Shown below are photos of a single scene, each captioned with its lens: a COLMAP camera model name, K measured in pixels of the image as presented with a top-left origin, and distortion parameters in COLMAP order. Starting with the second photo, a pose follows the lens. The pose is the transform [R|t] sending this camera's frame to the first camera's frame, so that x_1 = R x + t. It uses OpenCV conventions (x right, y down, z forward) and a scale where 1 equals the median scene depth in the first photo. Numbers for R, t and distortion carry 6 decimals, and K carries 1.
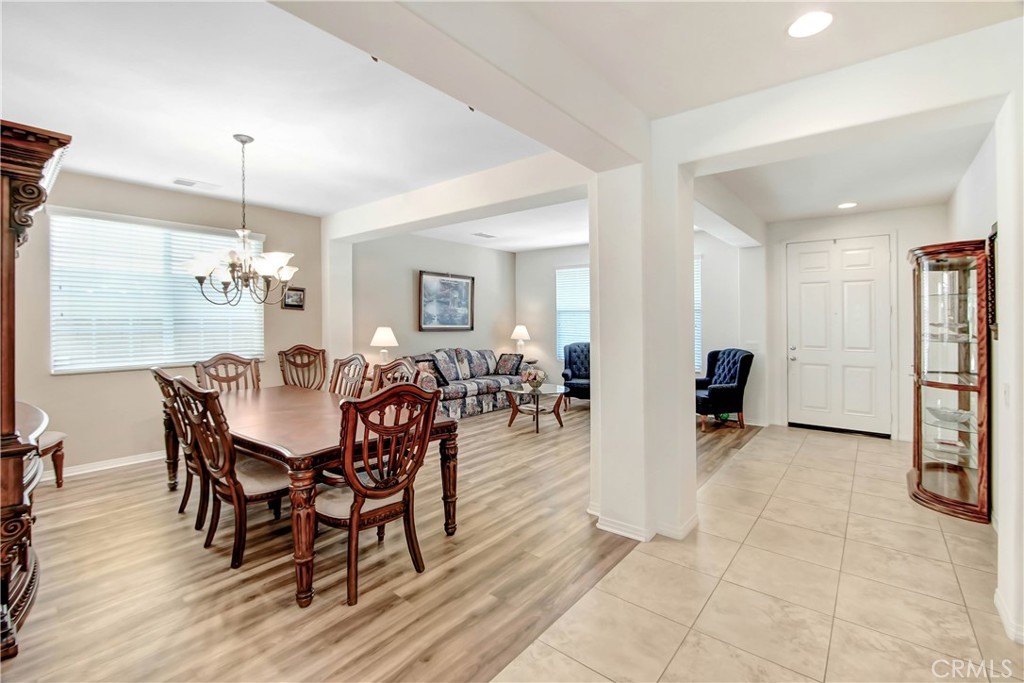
lens RADIAL K [[453.5, 0, 511.3], [0, 453.5, 319.4], [0, 0, 1]] dist [-0.015783, 0.000219]
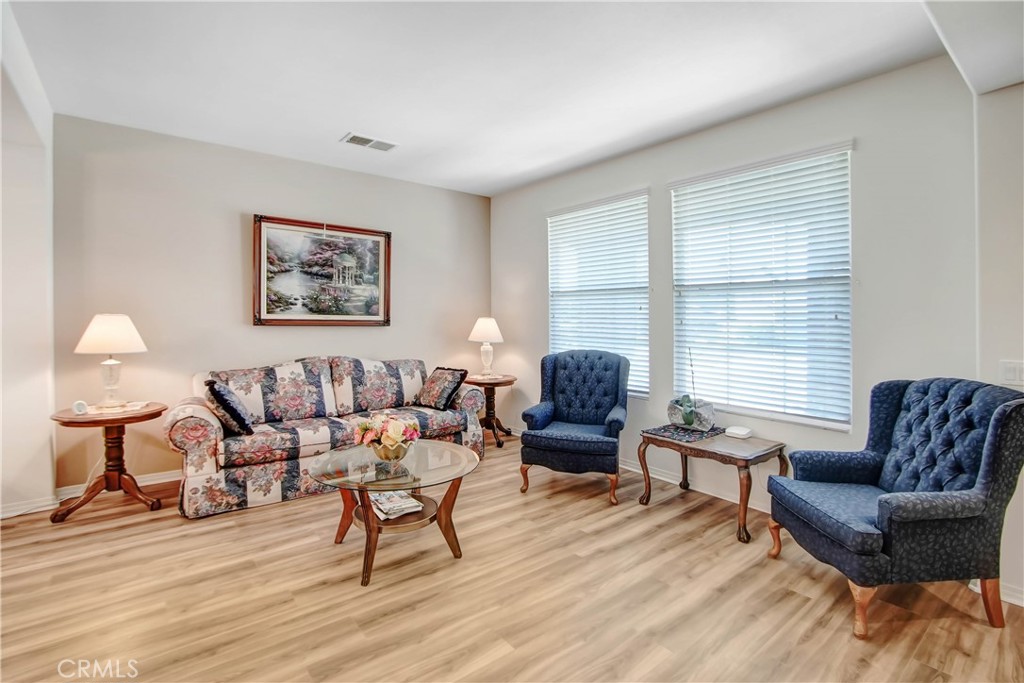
lens RADIAL K [[450.2, 0, 504.1], [0, 450.2, 321.0], [0, 0, 1]] dist [-0.000097, 0.000241]
pose [[0.966509, 0.003247, -0.256613, 0.220908], [-0.002468, 0.999991, 0.003357, 0.017808], [0.256622, -0.002612, 0.966508, 0.526545]]
